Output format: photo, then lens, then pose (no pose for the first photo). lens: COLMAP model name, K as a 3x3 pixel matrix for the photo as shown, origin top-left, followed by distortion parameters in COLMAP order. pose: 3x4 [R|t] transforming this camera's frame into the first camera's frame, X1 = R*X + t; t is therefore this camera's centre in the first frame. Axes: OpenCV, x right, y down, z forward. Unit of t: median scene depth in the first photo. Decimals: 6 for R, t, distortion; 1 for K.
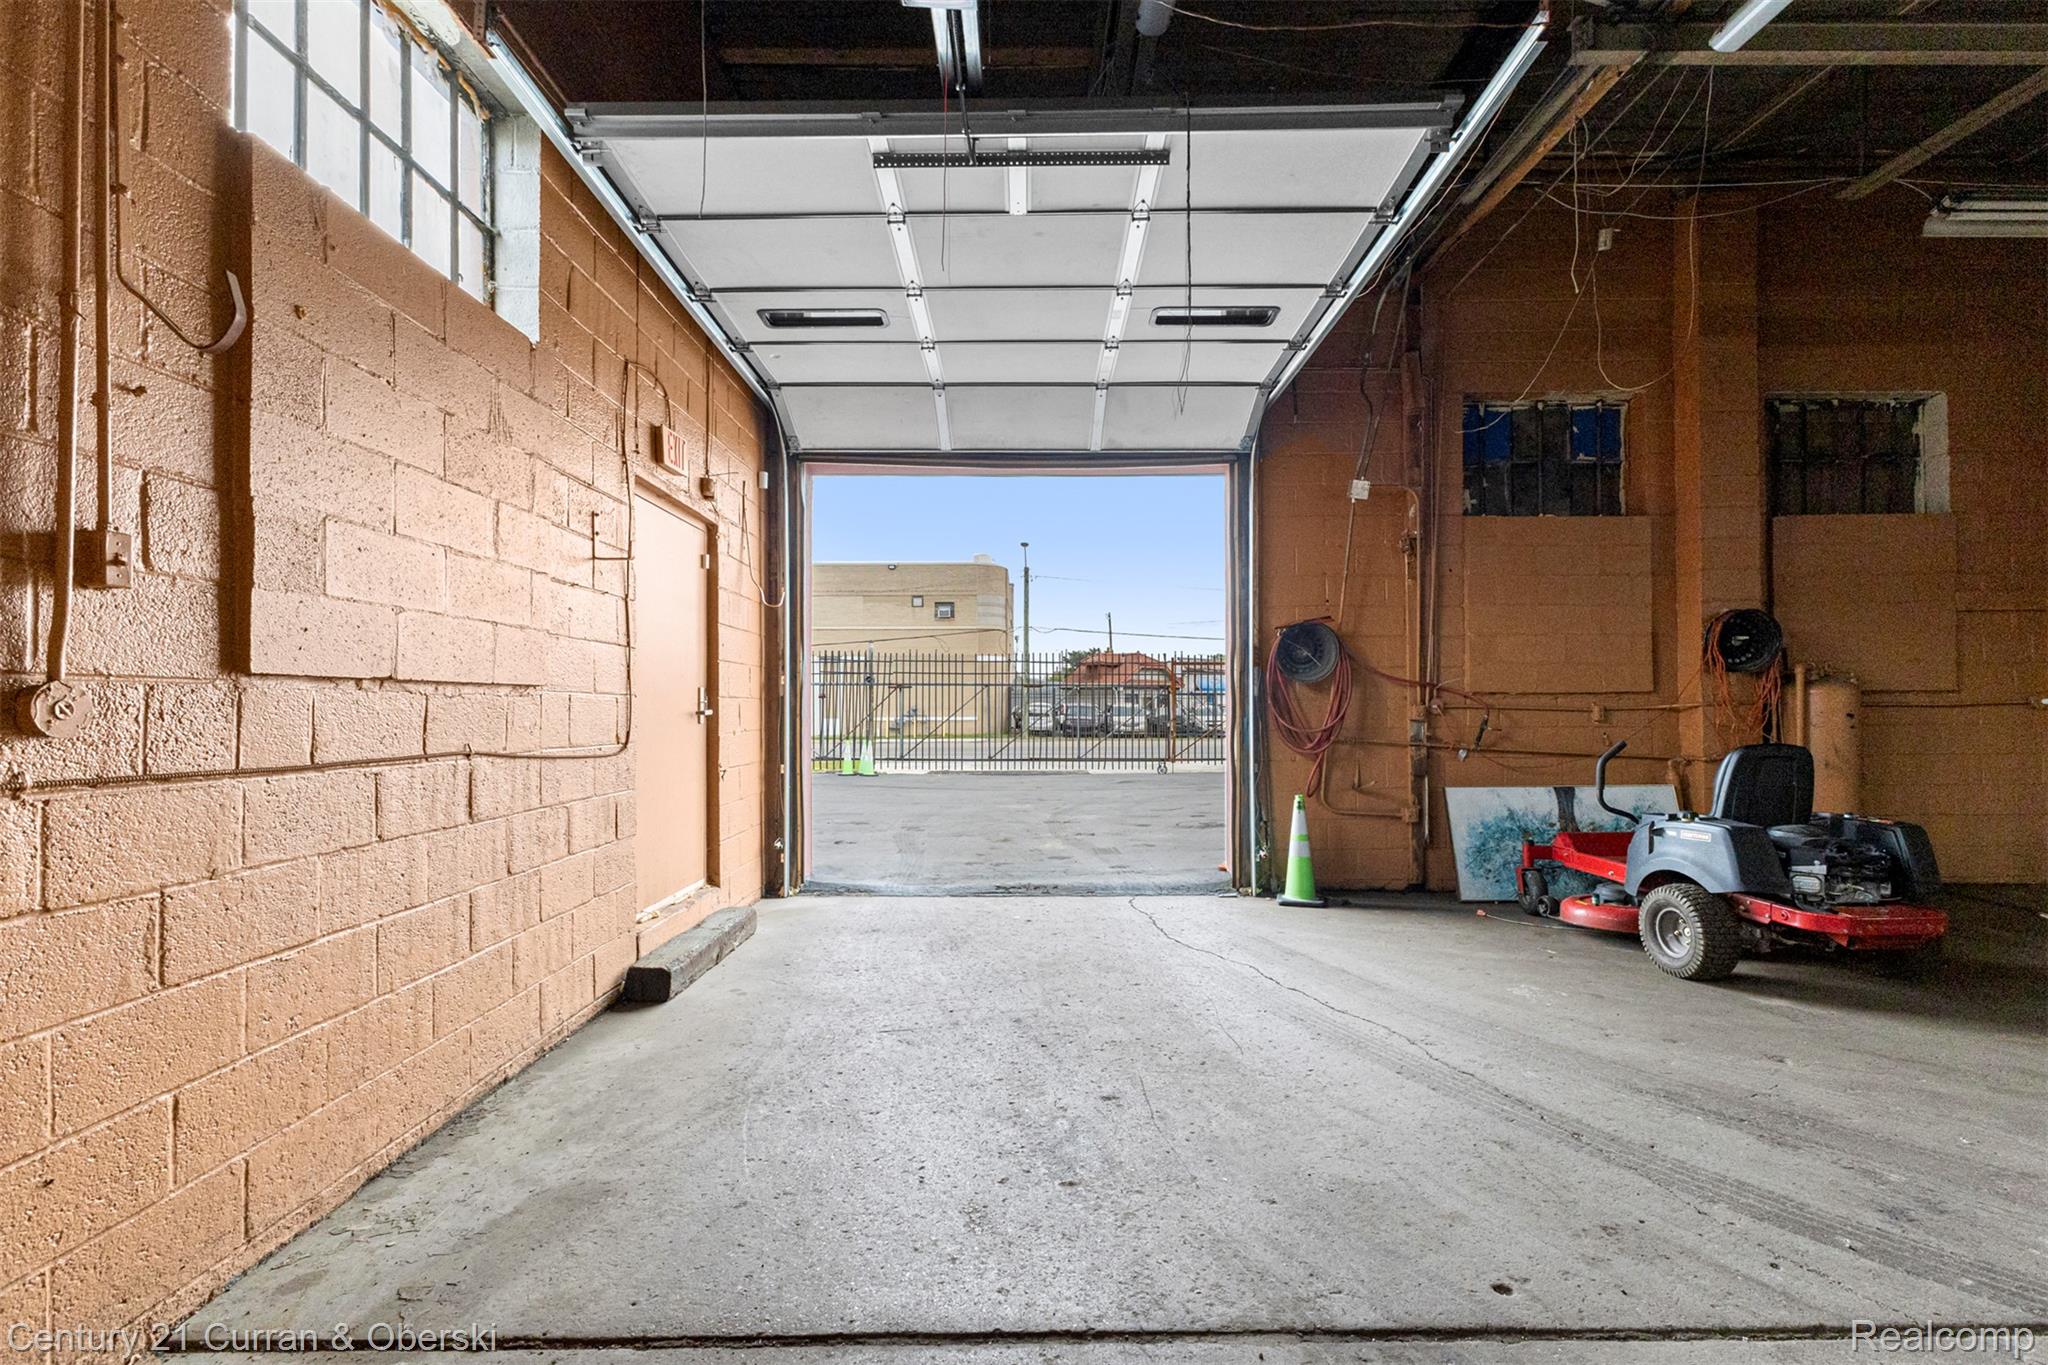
lens RADIAL K [[882.4, 0, 1023.8], [0, 882.4, 677.4], [0, 0, 1]] dist [0.004326, 0.000401]
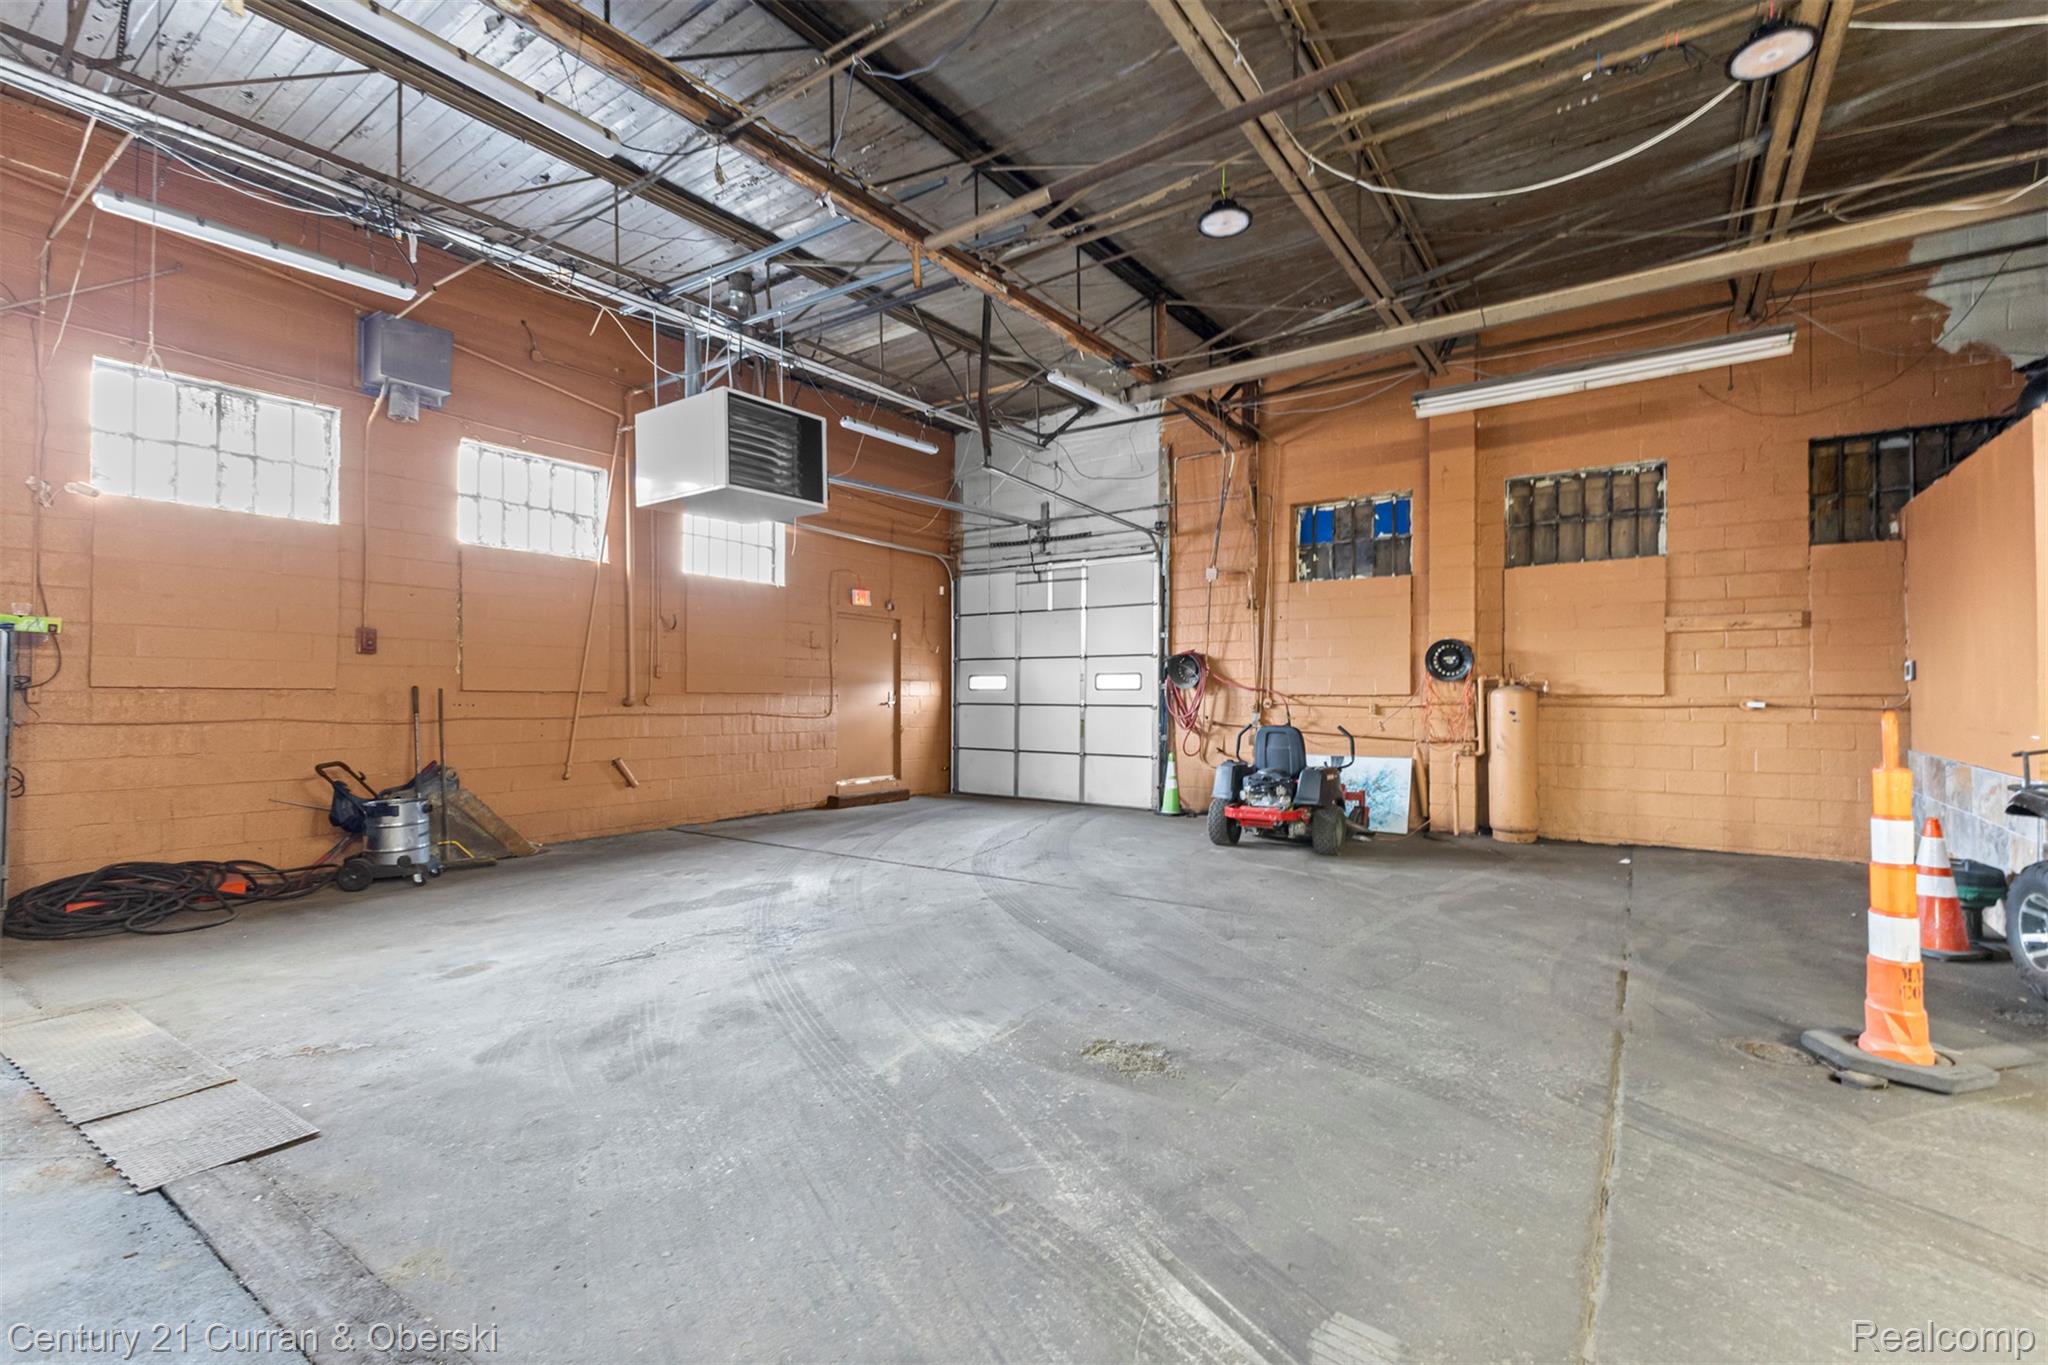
lens RADIAL K [[882.4, 0, 1023.8], [0, 882.4, 677.4], [0, 0, 1]] dist [0.004326, 0.000401]
pose [[0.820082, -0.006299, -0.572212, 1.009724], [0.014526, 0.999846, 0.009813, -0.036258], [0.572062, -0.016360, 0.820047, -0.566467]]
